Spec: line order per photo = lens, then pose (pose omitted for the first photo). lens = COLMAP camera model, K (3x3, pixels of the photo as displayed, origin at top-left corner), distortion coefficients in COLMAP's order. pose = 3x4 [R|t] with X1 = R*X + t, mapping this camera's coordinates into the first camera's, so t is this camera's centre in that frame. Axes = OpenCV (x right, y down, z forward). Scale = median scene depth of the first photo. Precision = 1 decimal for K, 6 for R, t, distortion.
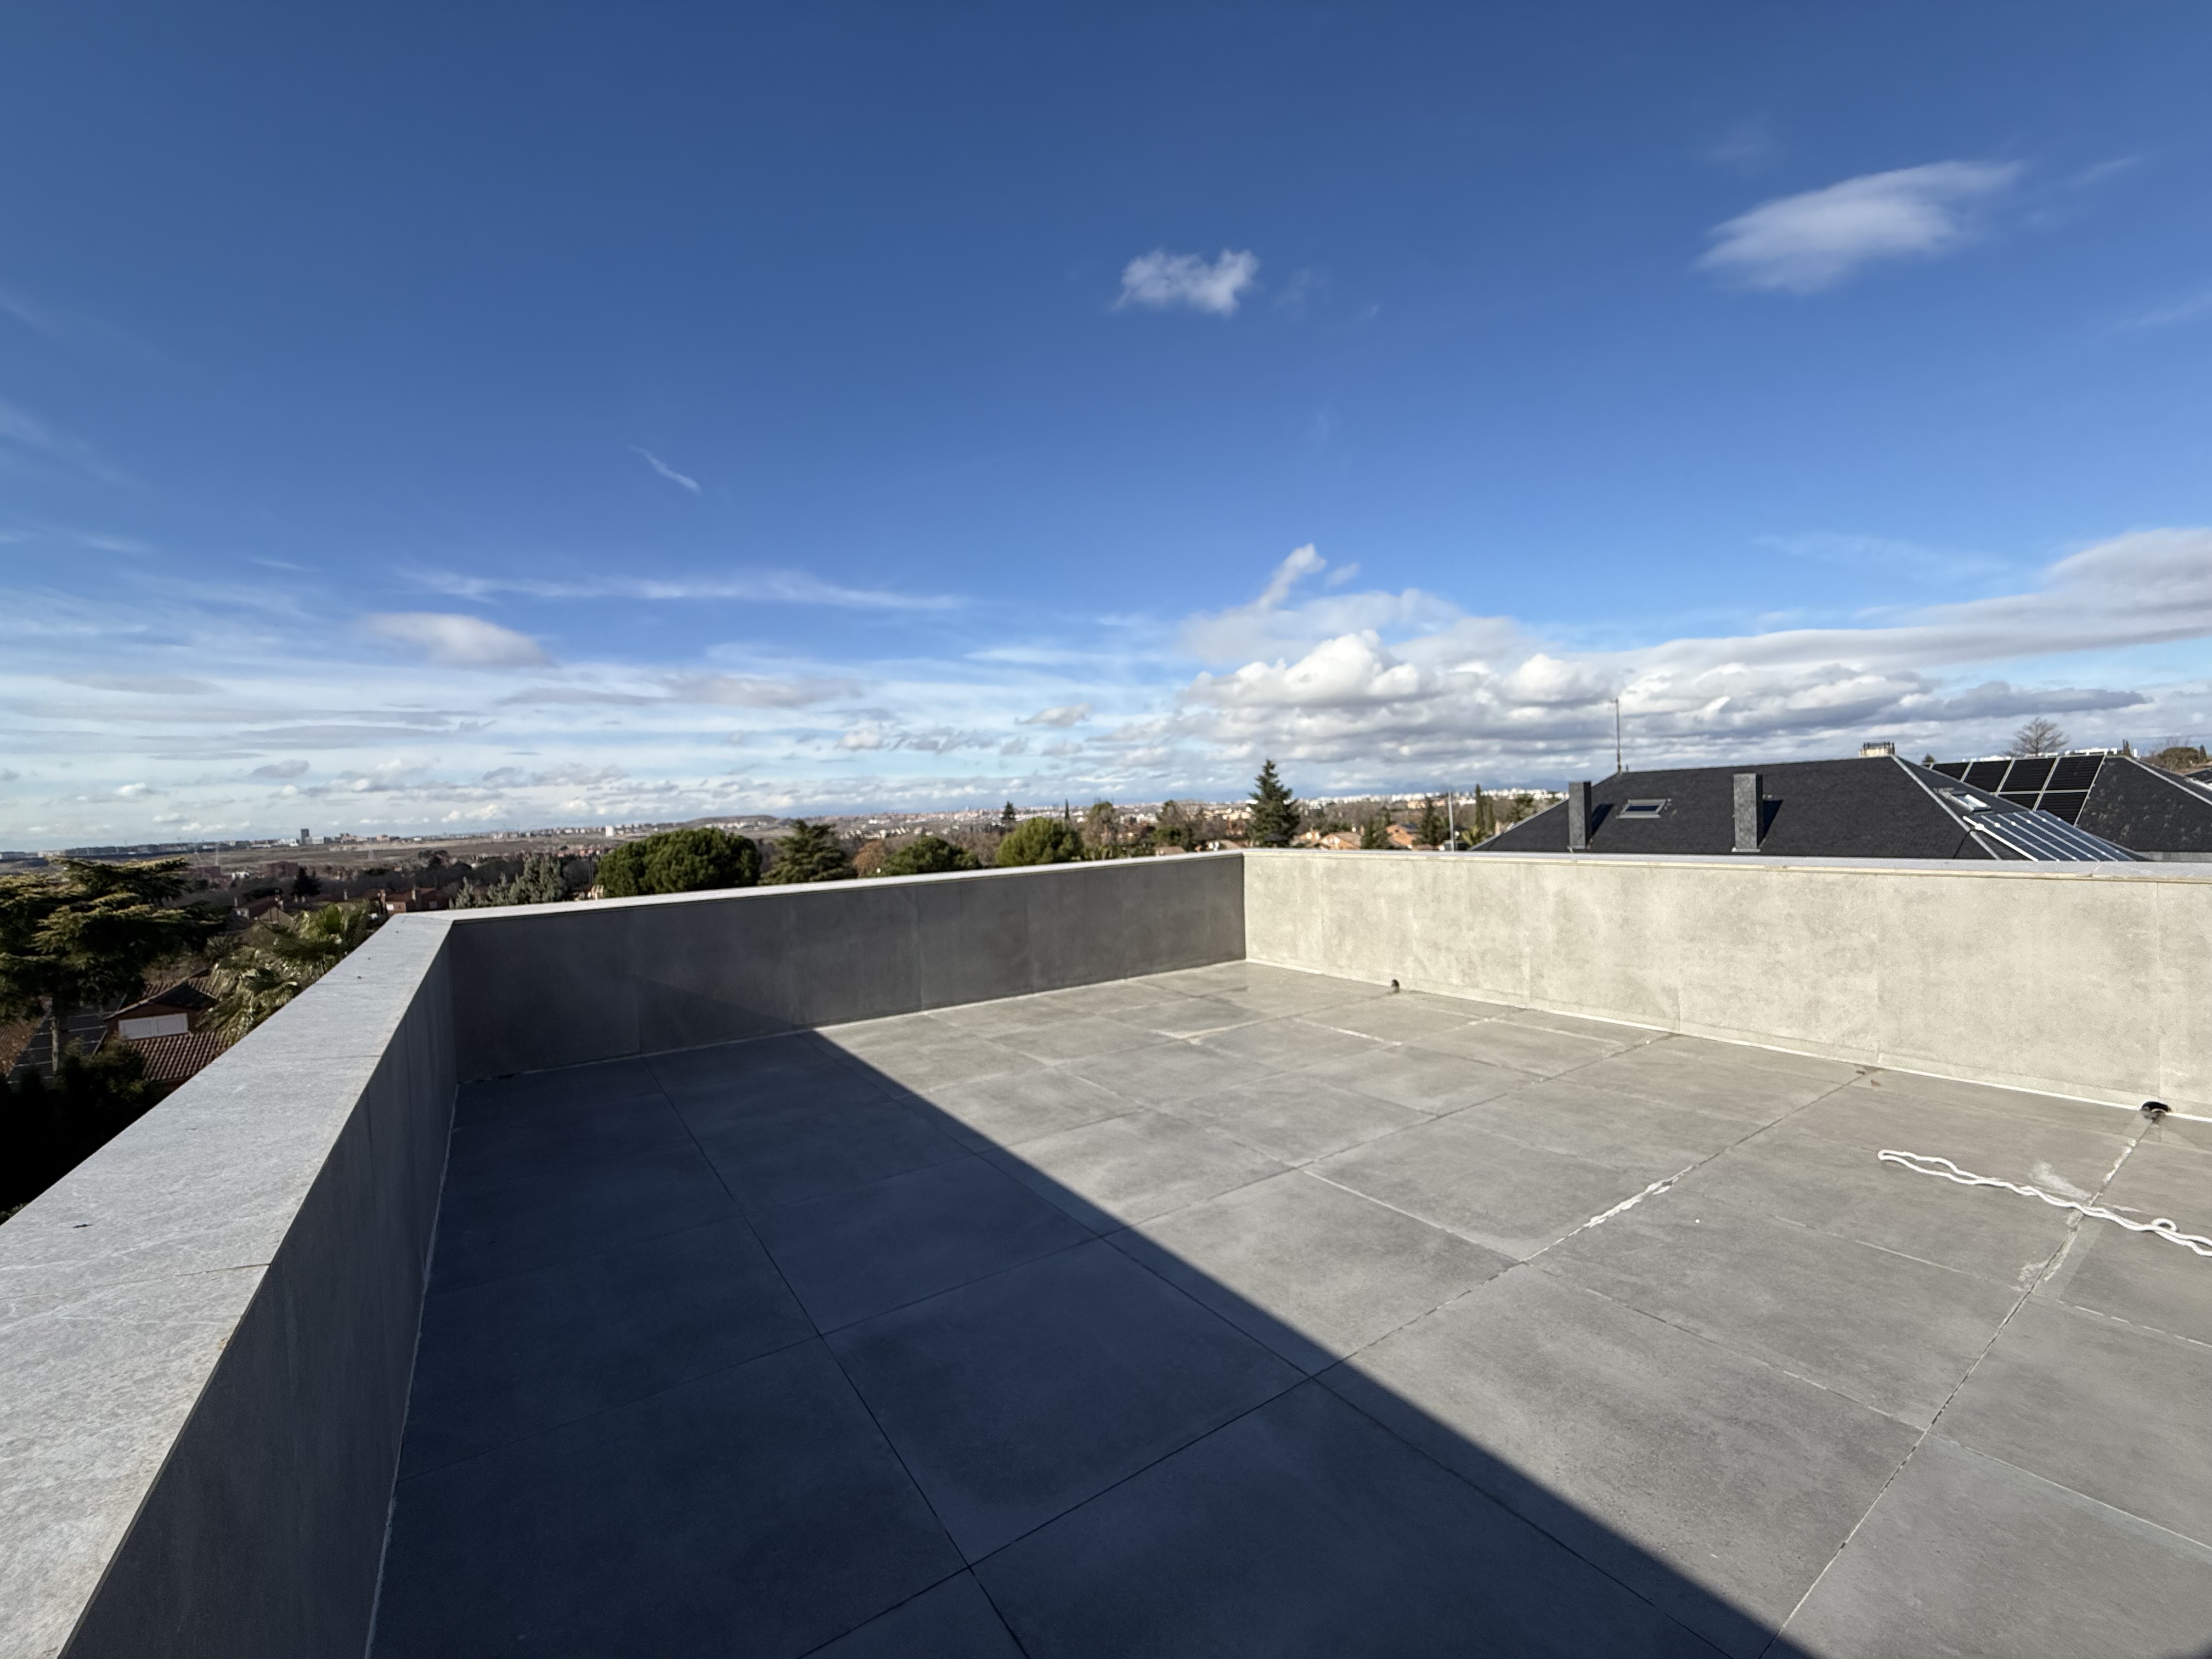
lens RADIAL K [[901.6, 0, 1106.0], [0, 901.6, 829.5], [0, 0, 1]] dist [-0.001704, -0.000320]
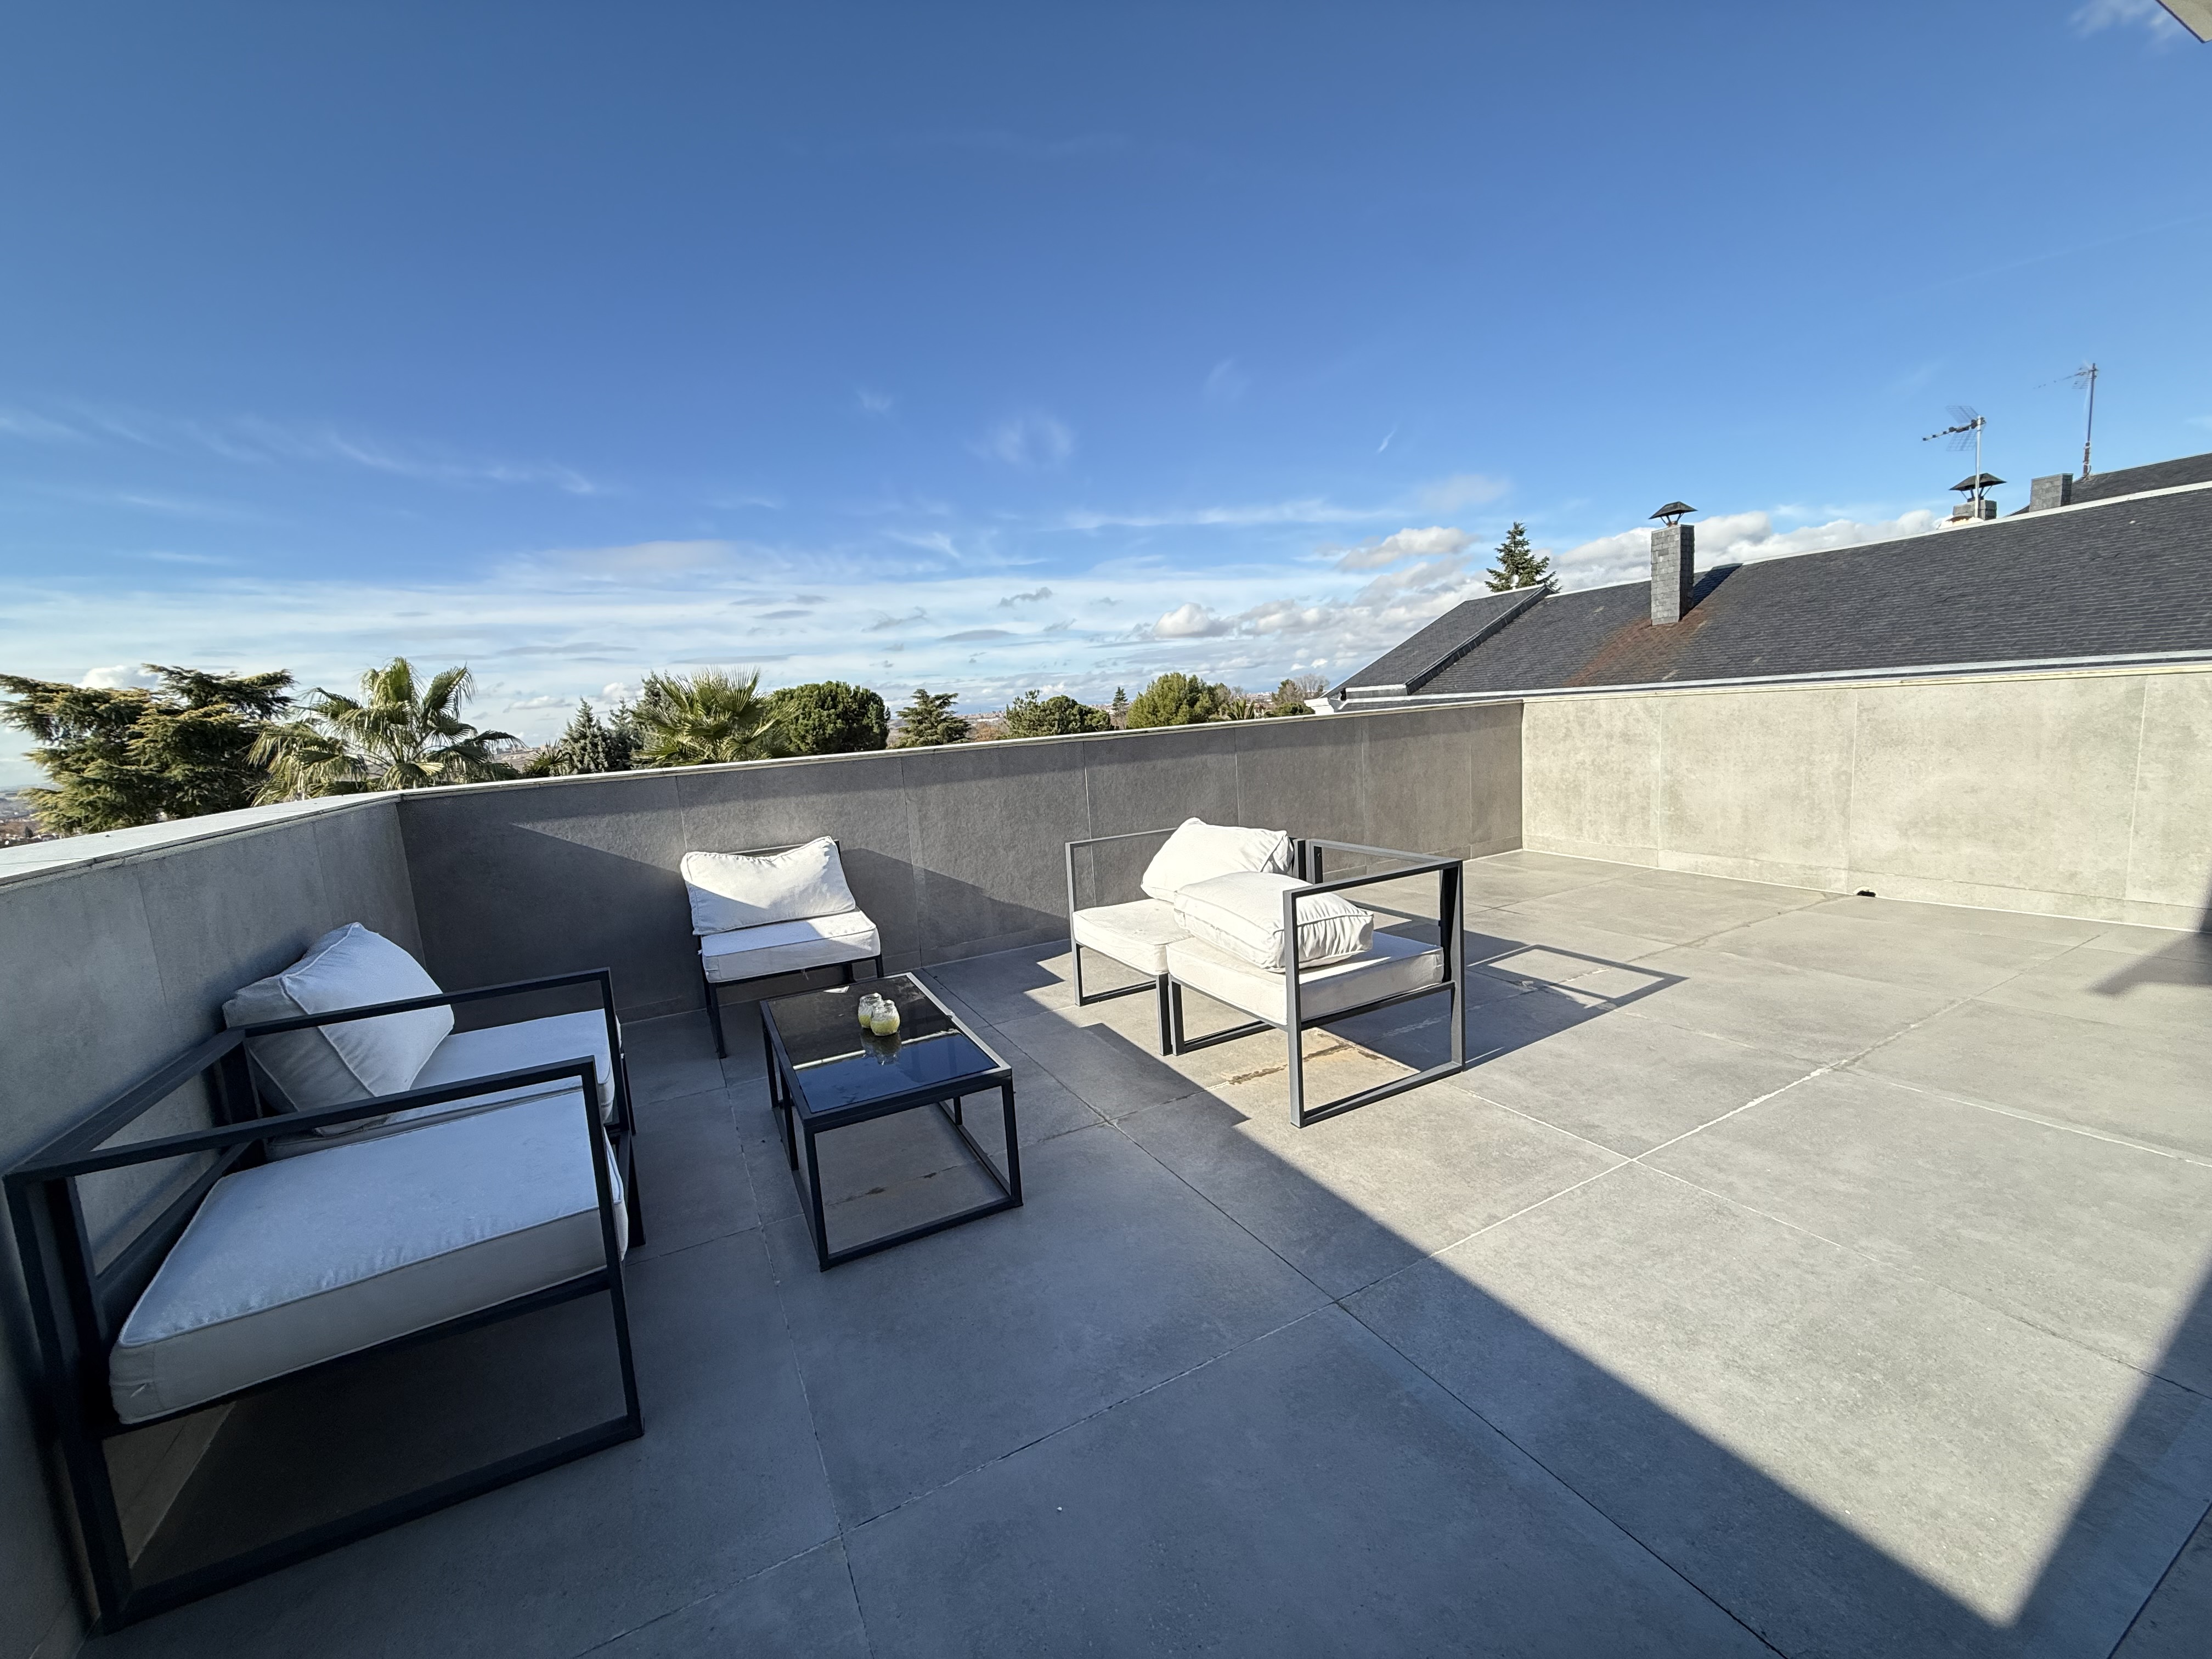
lens RADIAL K [[883.0, 0, 1096.8], [0, 883.0, 831.4], [0, 0, 1]] dist [0.001399, 0.000033]
pose [[0.992434, -0.014188, -0.121955, -0.058241], [0.027884, 0.993391, 0.111341, 0.059290], [0.119569, -0.113900, 0.986271, 0.105979]]
